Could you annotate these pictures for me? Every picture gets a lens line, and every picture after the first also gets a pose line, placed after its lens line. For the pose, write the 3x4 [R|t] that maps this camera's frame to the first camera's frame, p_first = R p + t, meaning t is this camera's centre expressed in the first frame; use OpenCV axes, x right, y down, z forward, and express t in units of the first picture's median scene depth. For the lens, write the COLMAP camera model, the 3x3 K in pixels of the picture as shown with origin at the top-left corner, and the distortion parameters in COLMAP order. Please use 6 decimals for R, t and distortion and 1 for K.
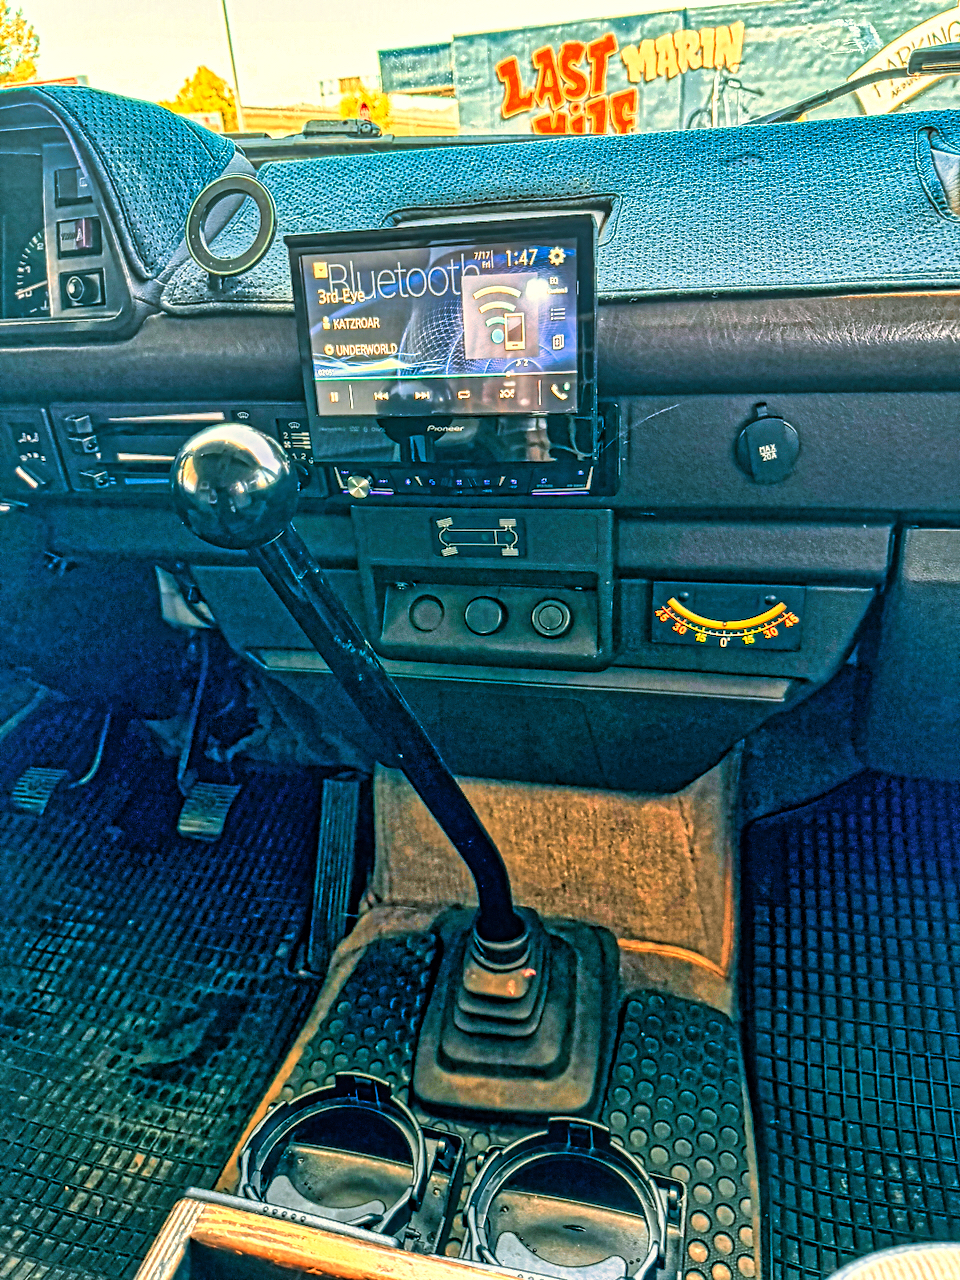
lens RADIAL K [[926.7, 0, 480.0], [0, 926.7, 640.0], [0, 0, 1]] dist [0.029695, -0.076500]
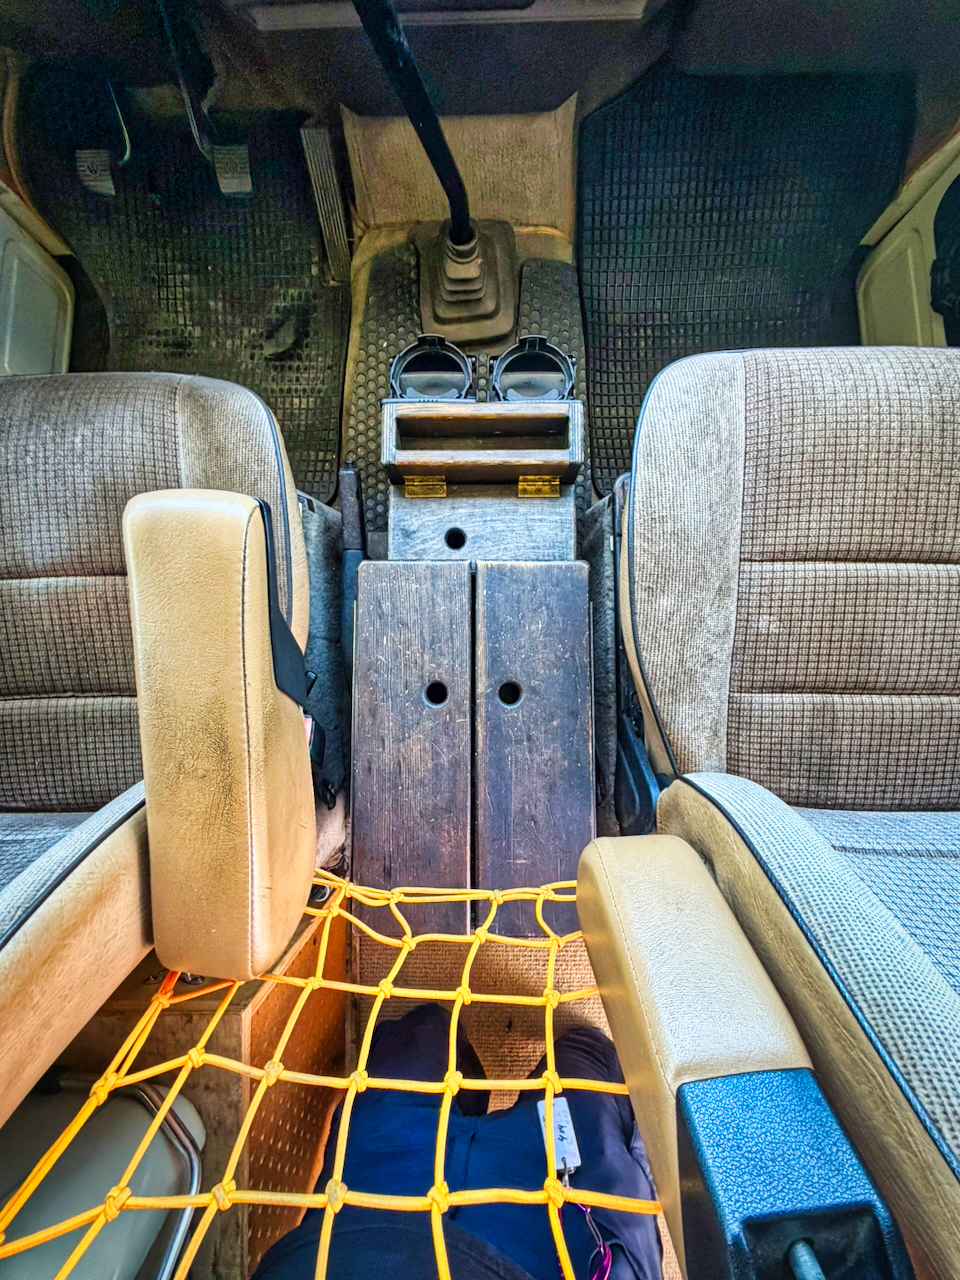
lens RADIAL K [[512.0, 0, 480.0], [0, 512.0, 640.0], [0, 0, 1]] dist [0.002071, 0.000354]
pose [[0.964714, -0.251547, 0.077791, -0.197049], [0.068465, 0.524936, 0.848384, -0.105469], [-0.254244, -0.813122, 0.523635, -0.145230]]
